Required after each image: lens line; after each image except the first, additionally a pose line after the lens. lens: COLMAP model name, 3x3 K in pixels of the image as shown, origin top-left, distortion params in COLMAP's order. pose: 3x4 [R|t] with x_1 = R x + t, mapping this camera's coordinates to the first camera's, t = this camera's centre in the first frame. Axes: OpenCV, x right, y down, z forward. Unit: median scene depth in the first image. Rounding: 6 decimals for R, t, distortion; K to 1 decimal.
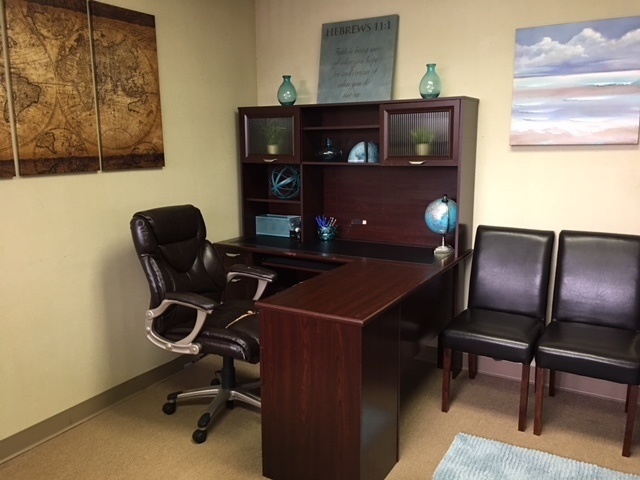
lens RADIAL K [[549.8, 0, 319.2], [0, 549.8, 240.4], [0, 0, 1]] dist [0.079147, -0.112355]
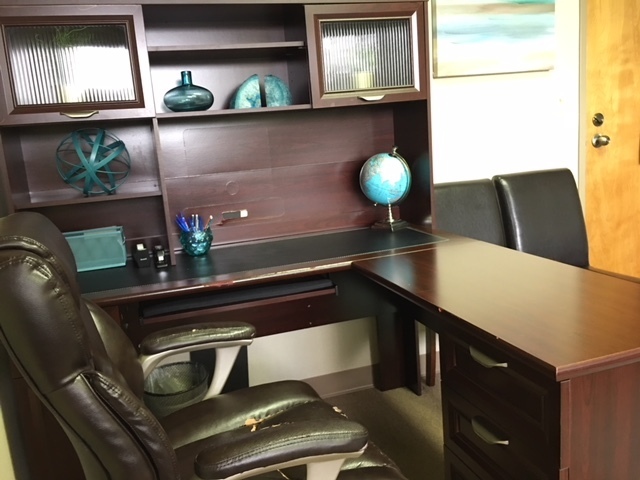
lens RADIAL K [[549.8, 0, 317.7], [0, 549.8, 235.8], [0, 0, 1]] dist [0.079147, -0.112355]
pose [[0.661814, -0.179465, 0.727869, -0.372731], [0.204498, 0.977319, 0.055031, -0.029646], [-0.721237, 0.112427, 0.683504, 0.607519]]
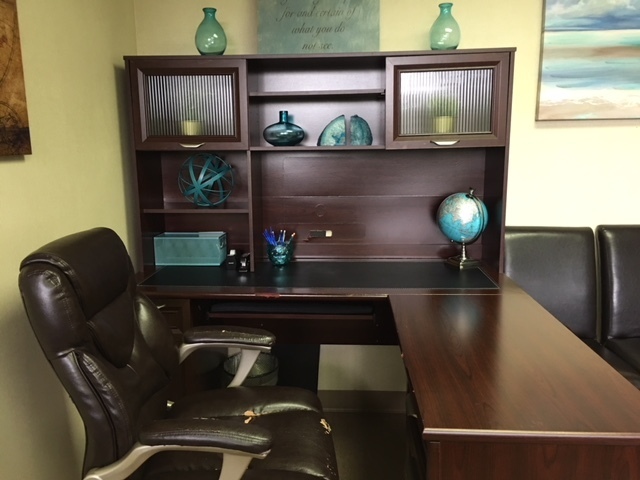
lens RADIAL K [[549.8, 0, 317.8], [0, 549.8, 236.7], [0, 0, 1]] dist [0.079147, -0.112355]
pose [[0.890481, -0.081281, 0.447702, -0.284464], [0.084886, 0.996318, 0.012045, -0.044922], [-0.447032, 0.027277, 0.894102, 0.447475]]
